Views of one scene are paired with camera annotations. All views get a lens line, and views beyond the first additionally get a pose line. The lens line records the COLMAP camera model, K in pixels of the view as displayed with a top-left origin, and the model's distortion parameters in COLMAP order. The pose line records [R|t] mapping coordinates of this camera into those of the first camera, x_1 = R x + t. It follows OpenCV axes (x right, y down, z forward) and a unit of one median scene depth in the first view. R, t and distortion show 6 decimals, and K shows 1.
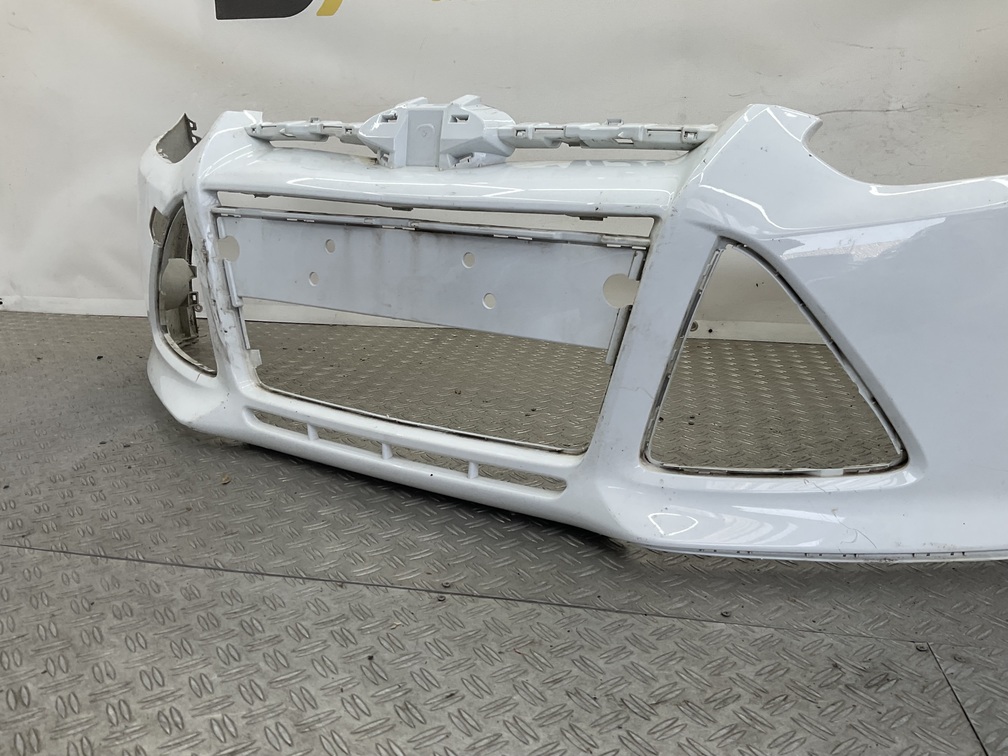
lens RADIAL K [[819.8, 0, 505.5], [0, 819.8, 375.4], [0, 0, 1]] dist [0.077631, -0.135404]
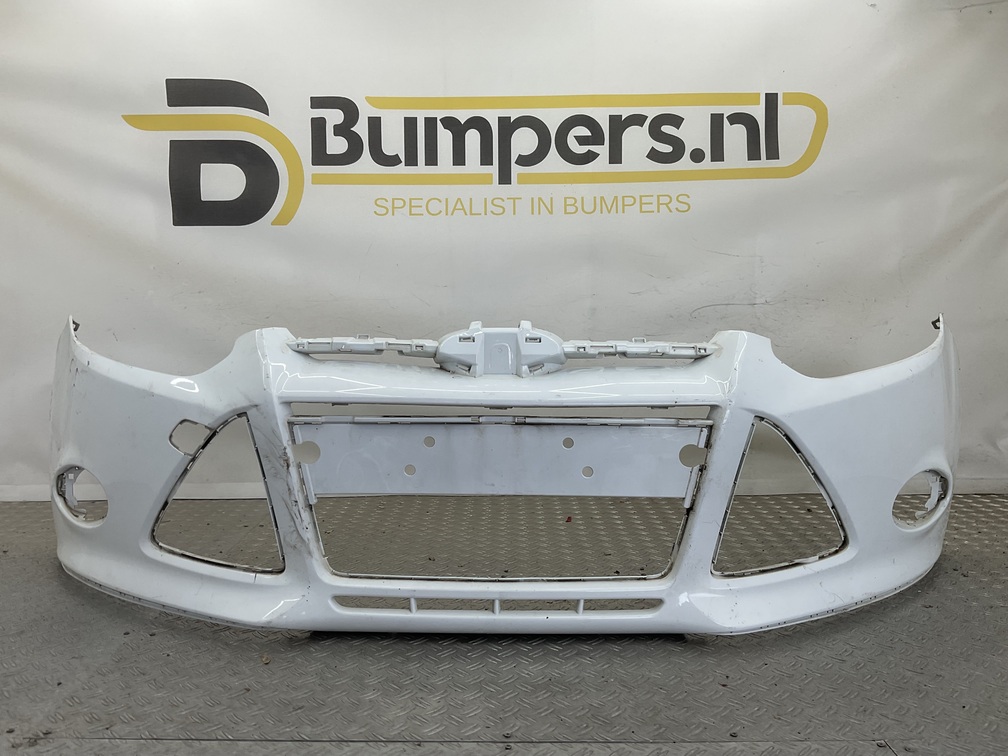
lens RADIAL K [[819.8, 0, 502.1], [0, 819.8, 376.9], [0, 0, 1]] dist [0.077631, -0.135404]
pose [[0.984238, -0.027867, 0.174638, -0.255140], [0.057235, 0.984554, -0.165464, -0.055015], [-0.167329, 0.172851, 0.970630, -0.238304]]
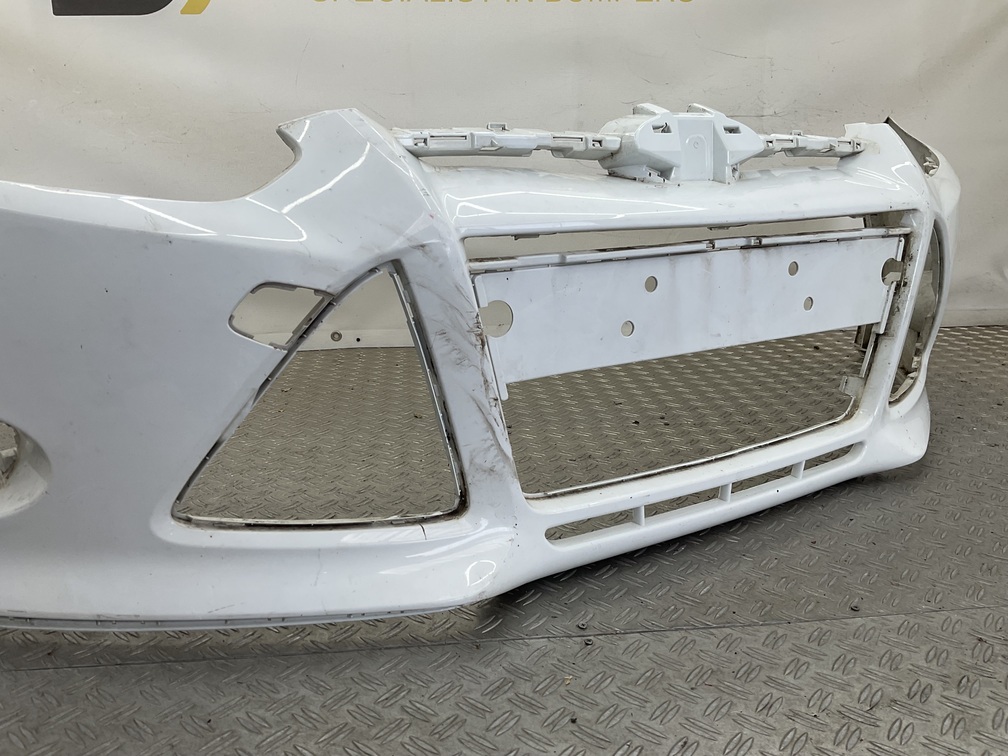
lens RADIAL K [[819.8, 0, 501.3], [0, 819.8, 375.8], [0, 0, 1]] dist [0.077631, -0.135404]
pose [[0.959375, -0.090640, 0.267176, -0.360925], [0.090852, 0.995797, 0.011594, -0.047967], [-0.267104, 0.013150, 0.963578, 0.099299]]
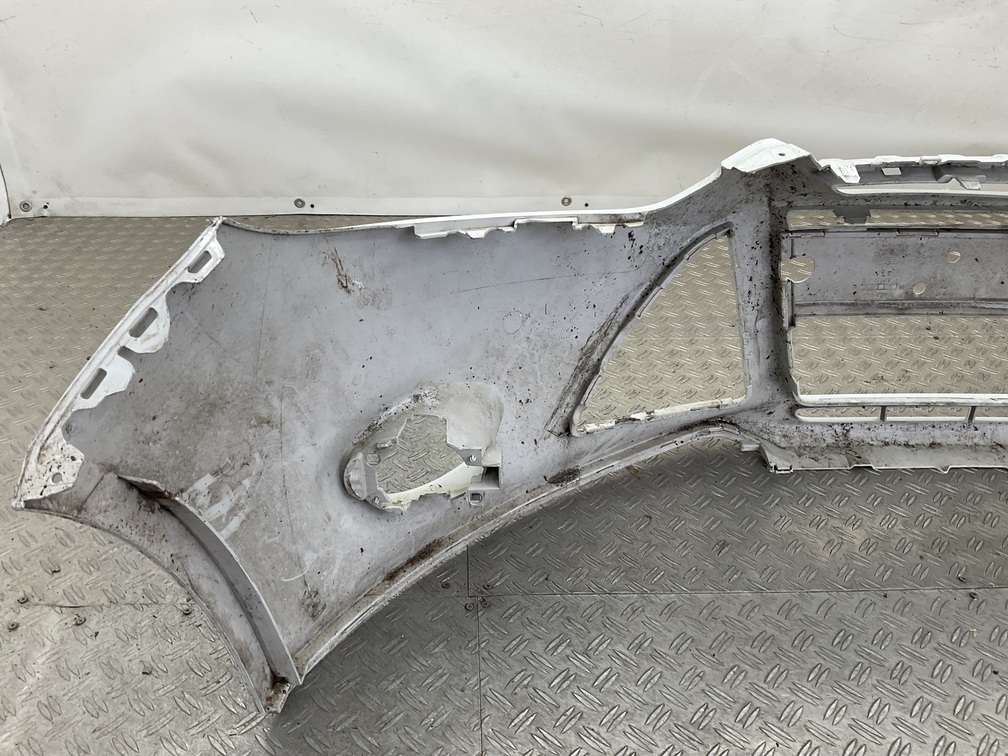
lens RADIAL K [[819.8, 0, 503.9], [0, 819.8, 372.5], [0, 0, 1]] dist [0.077631, -0.135404]
pose [[0.974149, -0.110389, 0.197097, -0.836545], [0.050132, 0.956361, 0.287856, -0.365512], [-0.220272, -0.270534, 0.937172, 0.117603]]
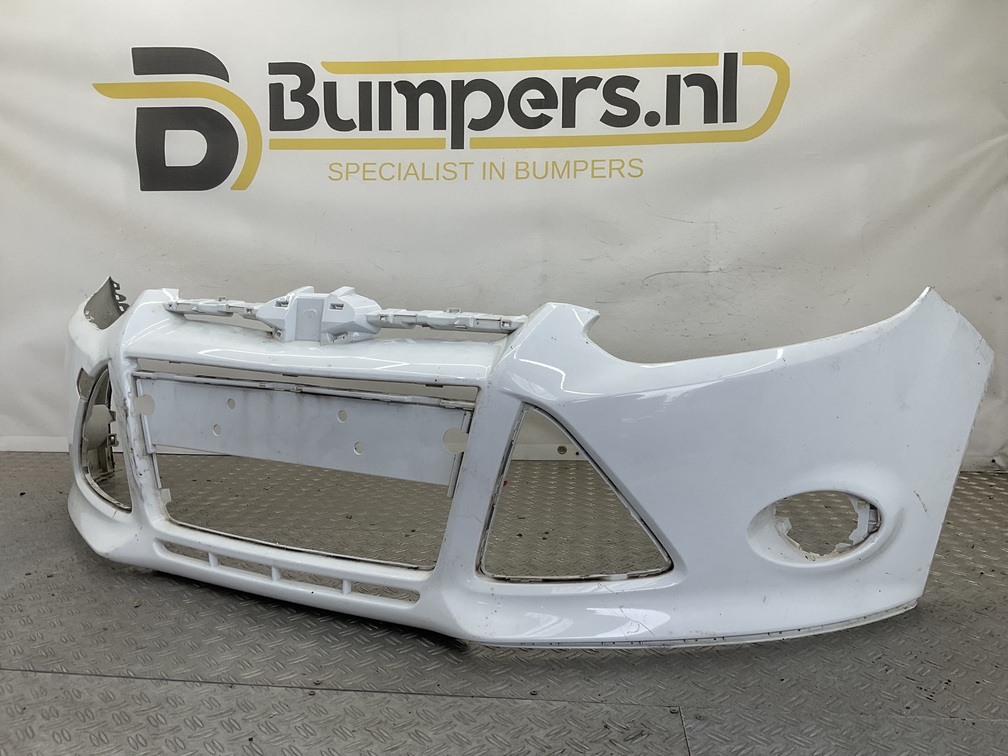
lens RADIAL K [[819.8, 0, 502.2], [0, 819.8, 374.9], [0, 0, 1]] dist [0.077631, -0.135404]
pose [[0.996067, -0.015018, 0.087320, 0.097445], [0.026480, 0.990946, -0.131627, -0.032127], [-0.084552, 0.133422, 0.987446, -0.303031]]
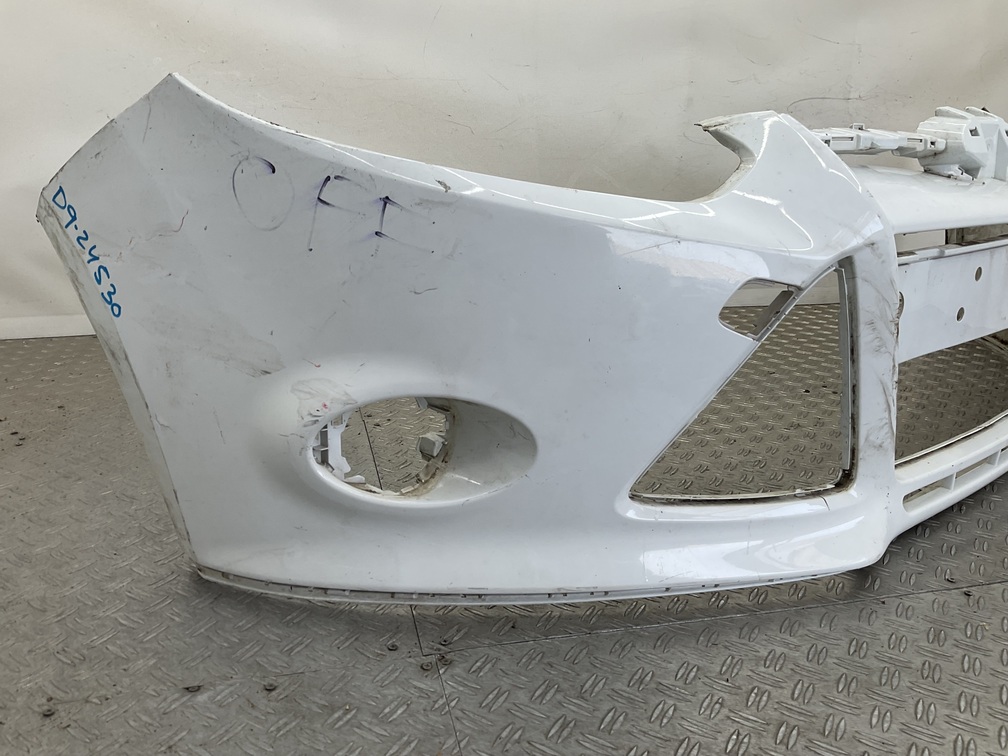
lens RADIAL K [[819.8, 0, 498.2], [0, 819.8, 374.9], [0, 0, 1]] dist [0.077631, -0.135404]
pose [[0.912954, -0.114321, 0.391721, -0.932302], [0.091483, 0.992860, 0.076546, -0.137513], [-0.397675, -0.034047, 0.916894, 0.236602]]
